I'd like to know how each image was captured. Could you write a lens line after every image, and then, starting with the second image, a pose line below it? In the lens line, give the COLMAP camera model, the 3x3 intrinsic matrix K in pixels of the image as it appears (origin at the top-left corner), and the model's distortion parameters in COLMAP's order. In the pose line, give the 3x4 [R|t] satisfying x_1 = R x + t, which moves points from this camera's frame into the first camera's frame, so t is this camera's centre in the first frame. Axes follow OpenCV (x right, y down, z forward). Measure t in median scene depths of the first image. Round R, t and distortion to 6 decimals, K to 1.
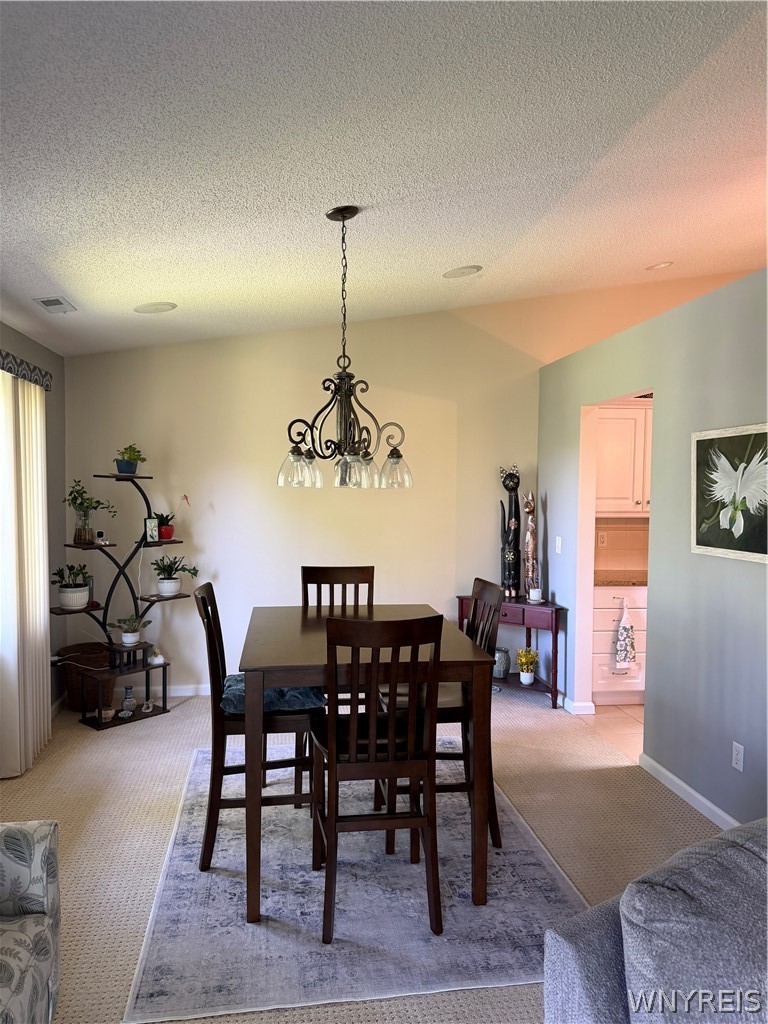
lens RADIAL K [[713.4, 0, 382.3], [0, 713.4, 524.3], [0, 0, 1]] dist [0.027989, 0.000903]
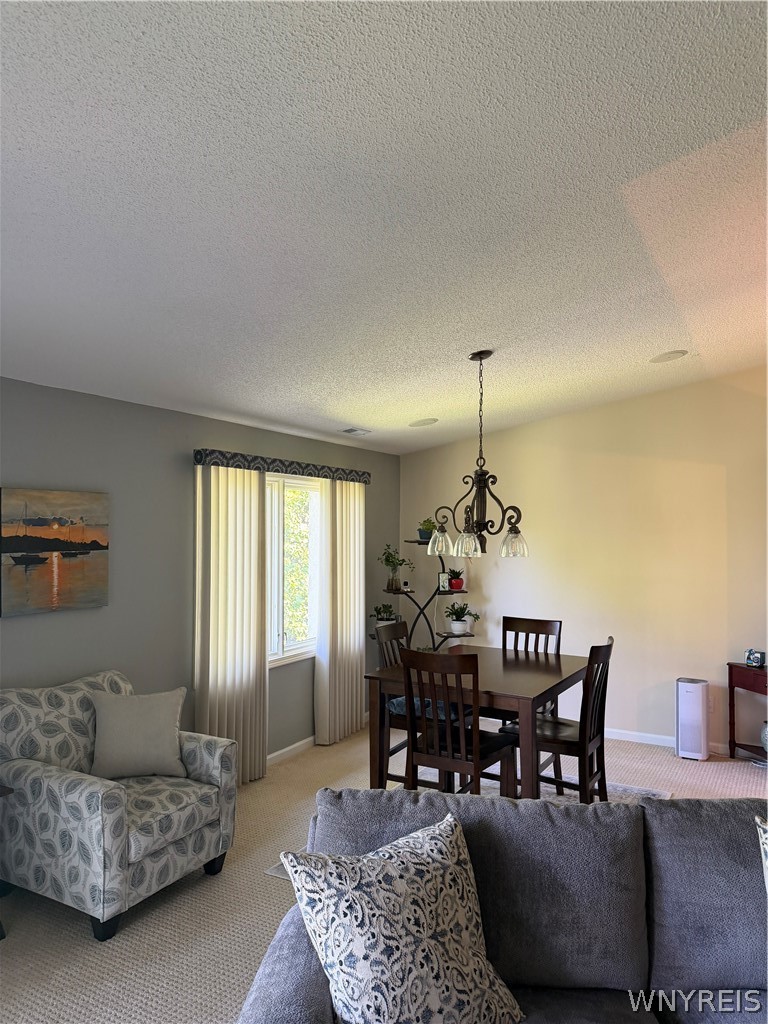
lens RADIAL K [[703.0, 0, 384.0], [0, 703.0, 512.0], [0, 0, 1]] dist [0.099067, -0.132908]
pose [[0.784844, -0.020257, -0.619363, 0.489891], [-0.035169, 0.996399, -0.077153, -0.020057], [0.618695, 0.082335, 0.781305, -0.110238]]
